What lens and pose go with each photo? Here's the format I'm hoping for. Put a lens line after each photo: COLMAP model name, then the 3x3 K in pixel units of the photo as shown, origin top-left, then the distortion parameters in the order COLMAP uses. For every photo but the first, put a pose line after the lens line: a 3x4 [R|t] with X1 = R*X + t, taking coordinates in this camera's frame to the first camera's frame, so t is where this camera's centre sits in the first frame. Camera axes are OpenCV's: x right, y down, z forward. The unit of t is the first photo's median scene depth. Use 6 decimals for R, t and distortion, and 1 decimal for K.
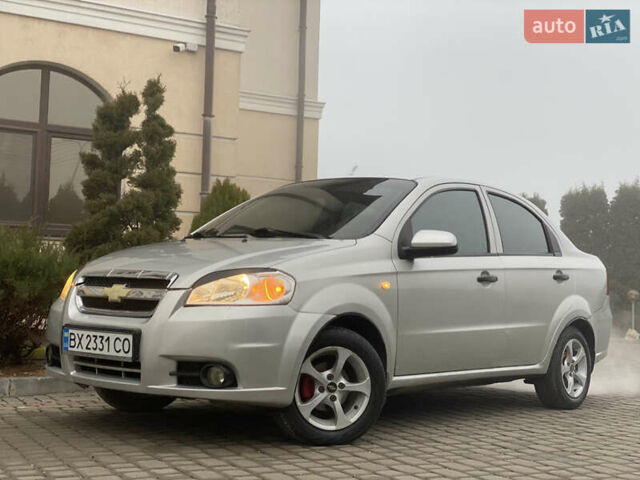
lens RADIAL K [[960.2, 0, 320.0], [0, 960.2, 240.0], [0, 0, 1]] dist [0.199452, 0.006203]
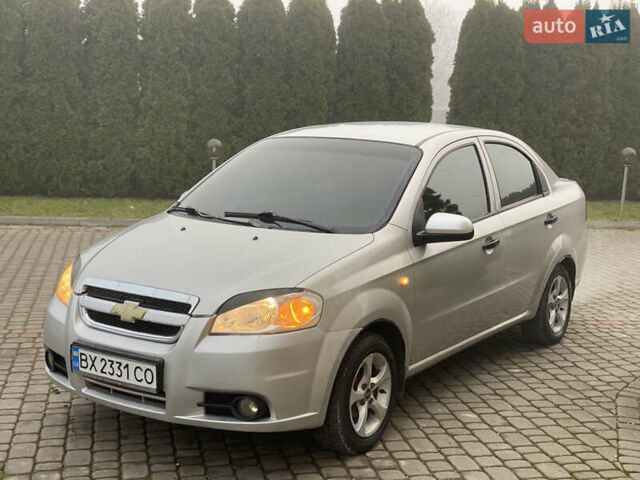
lens RADIAL K [[960.2, 0, 320.0], [0, 960.2, 240.0], [0, 0, 1]] dist [0.199452, 0.006203]
pose [[0.994601, -0.033156, 0.098331, -0.118090], [0.012948, 0.979829, 0.199416, -0.201344], [-0.102960, -0.197066, 0.974969, 0.081693]]
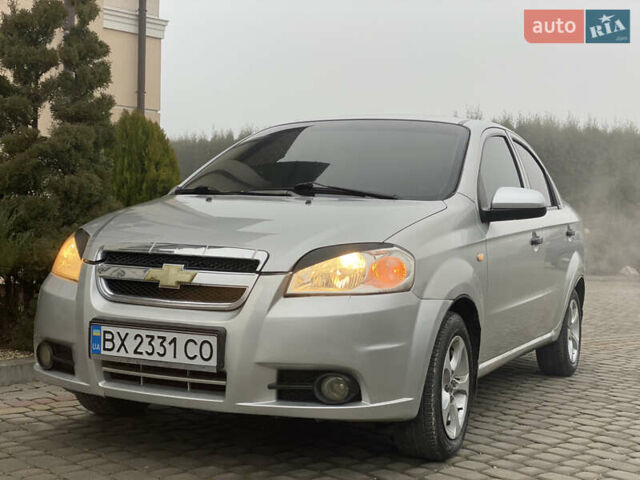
lens RADIAL K [[960.2, 0, 320.0], [0, 960.2, 240.0], [0, 0, 1]] dist [0.199452, 0.006203]
pose [[0.966984, -0.010414, 0.254623, -0.291979], [-0.009088, 0.997120, 0.075293, -0.030004], [-0.254674, -0.075121, 0.964105, 0.266521]]
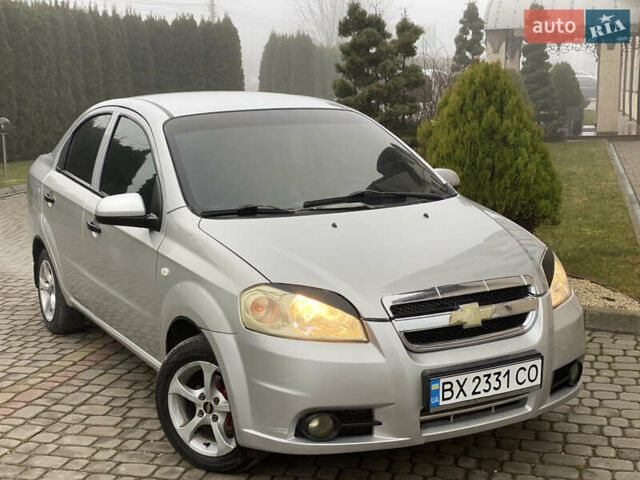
lens RADIAL K [[960.2, 0, 320.0], [0, 960.2, 240.0], [0, 0, 1]] dist [0.199452, 0.006203]
pose [[0.349138, -0.205726, 0.914210, -0.976100], [-0.010032, 0.974727, 0.223176, -0.183114], [-0.937018, -0.087091, 0.338250, 0.867678]]
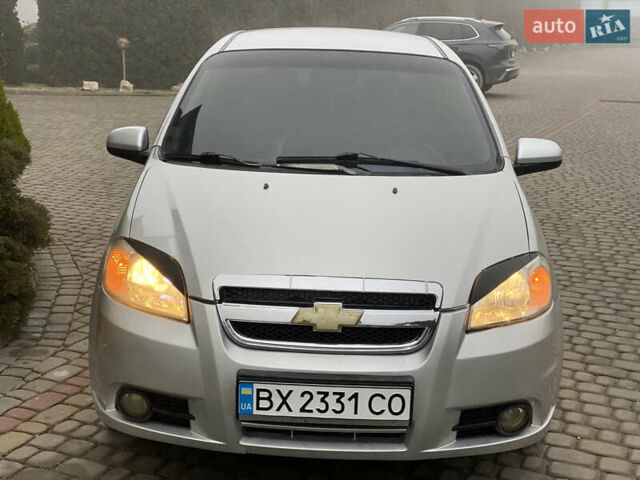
lens RADIAL K [[960.2, 0, 320.0], [0, 960.2, 240.0], [0, 0, 1]] dist [0.199452, 0.006203]
pose [[0.777073, -0.162481, 0.608076, -0.602482], [-0.027711, 0.956337, 0.290951, -0.182610], [-0.628800, -0.242941, 0.738641, 0.553415]]
